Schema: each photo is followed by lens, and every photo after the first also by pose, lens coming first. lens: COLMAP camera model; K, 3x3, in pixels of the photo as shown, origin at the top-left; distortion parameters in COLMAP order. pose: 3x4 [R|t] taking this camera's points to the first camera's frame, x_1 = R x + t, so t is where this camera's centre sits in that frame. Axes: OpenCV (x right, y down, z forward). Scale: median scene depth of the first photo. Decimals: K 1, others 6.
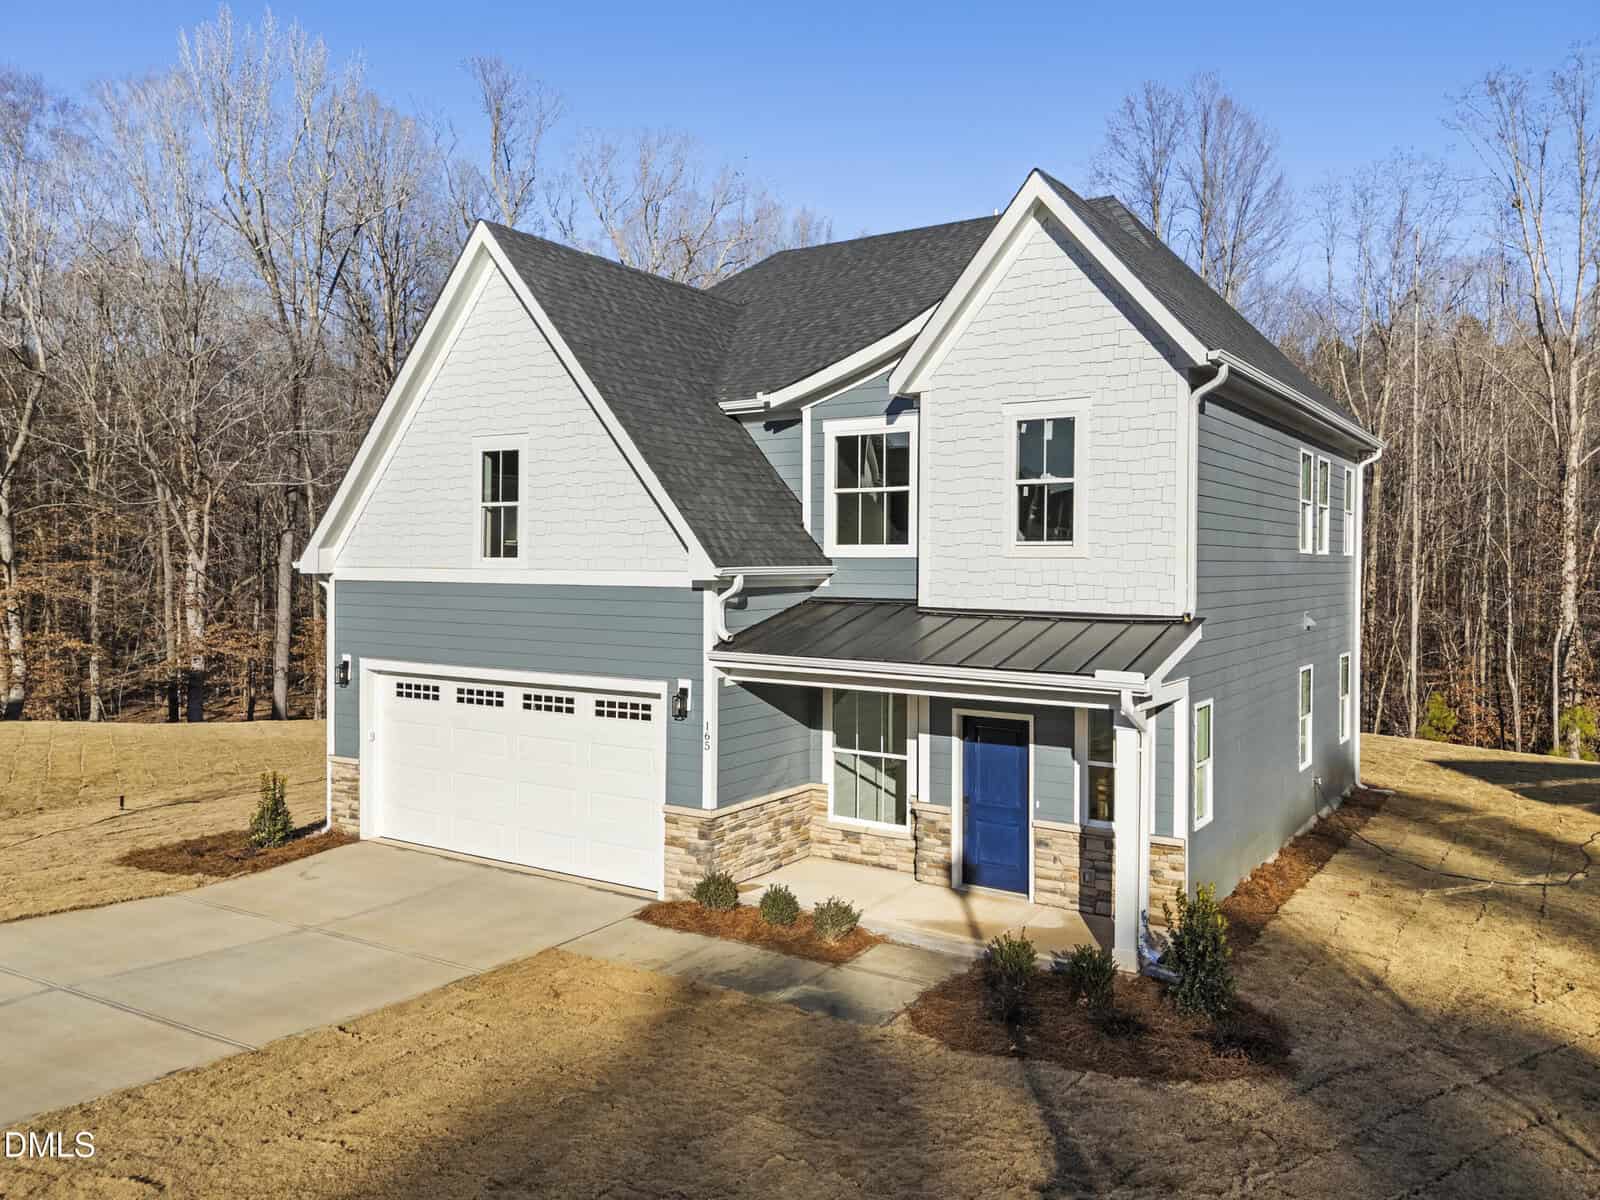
lens RADIAL K [[1245.6, 0, 800.1], [0, 1245.6, 560.5], [0, 0, 1]] dist [-0.075566, -0.001718]
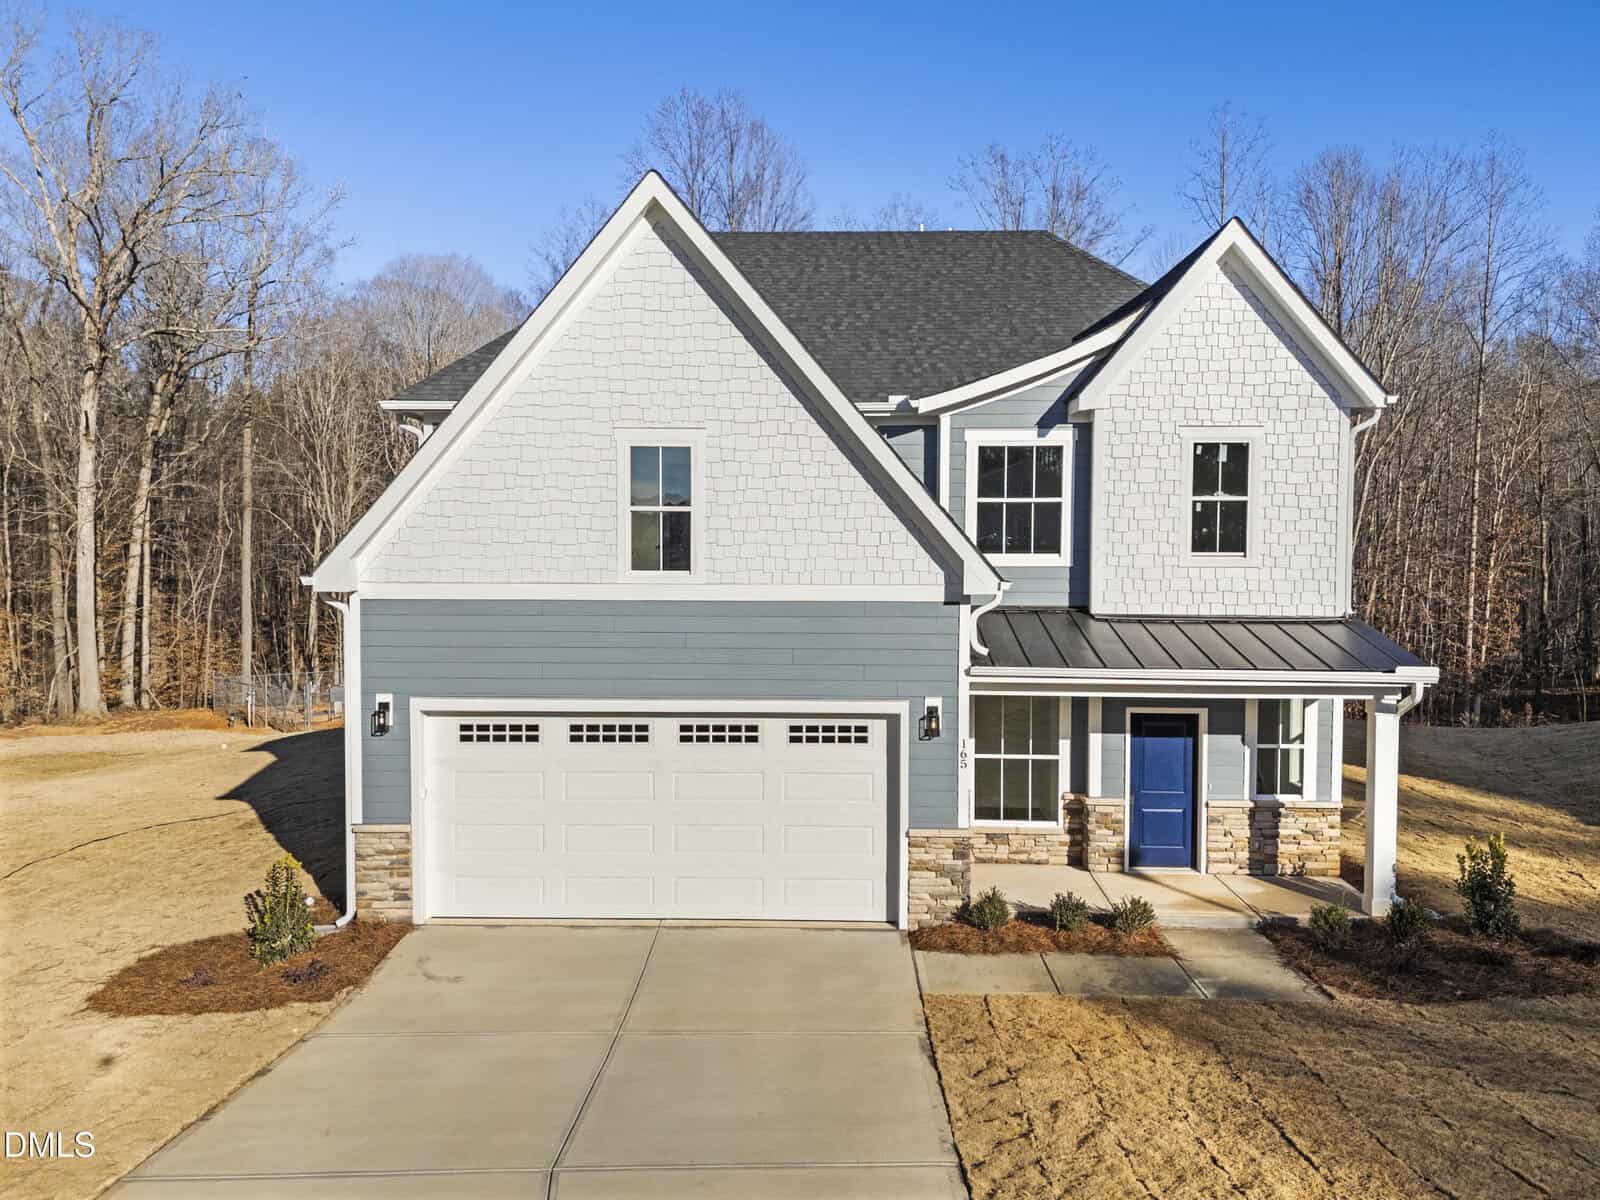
lens RADIAL K [[1188.0, 0, 798.1], [0, 1188.0, 593.5], [0, 0, 1]] dist [-0.001623, -0.001836]
pose [[0.857124, -0.022306, 0.514627, -0.645618], [0.002359, 0.999221, 0.039381, -0.020590], [-0.515104, -0.032540, 0.856510, 0.265219]]
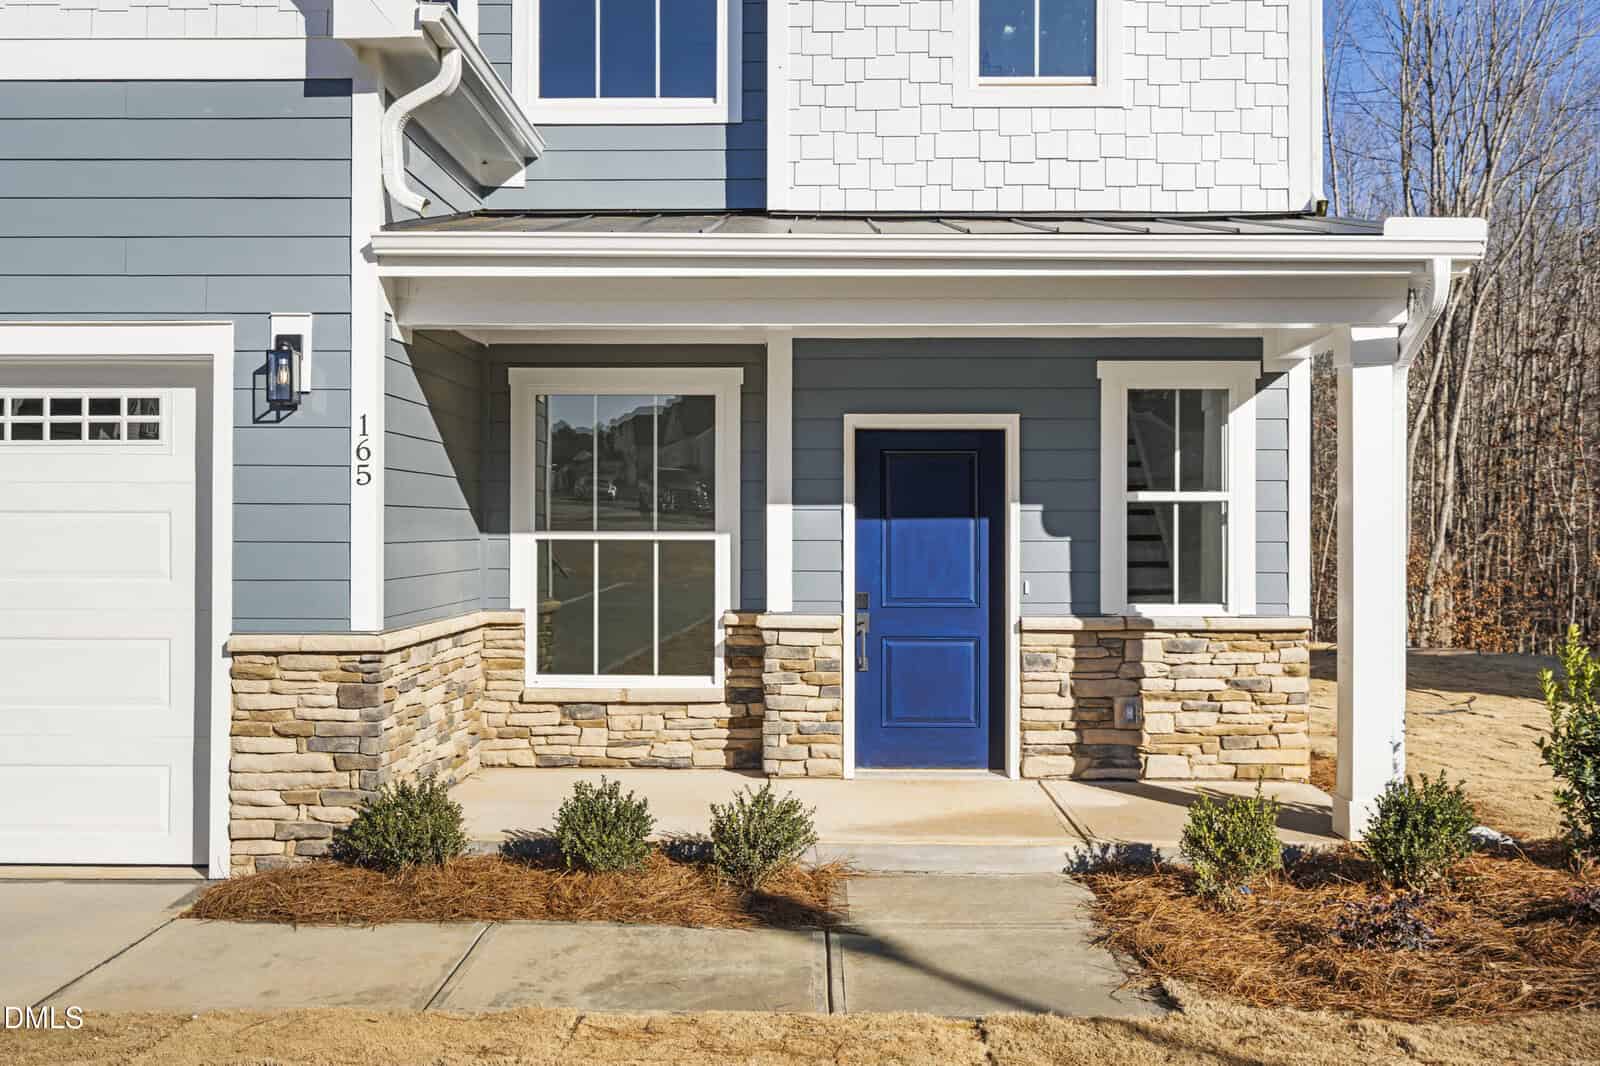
lens RADIAL K [[1549.3, 0, 823.5], [0, 1549.3, 531.2], [0, 0, 1]] dist [-0.017009, -0.008165]
pose [[0.843182, -0.006018, 0.537595, -0.213271], [0.005264, 0.999982, 0.002939, 0.162686], [-0.537603, 0.000351, 0.843198, 0.483038]]
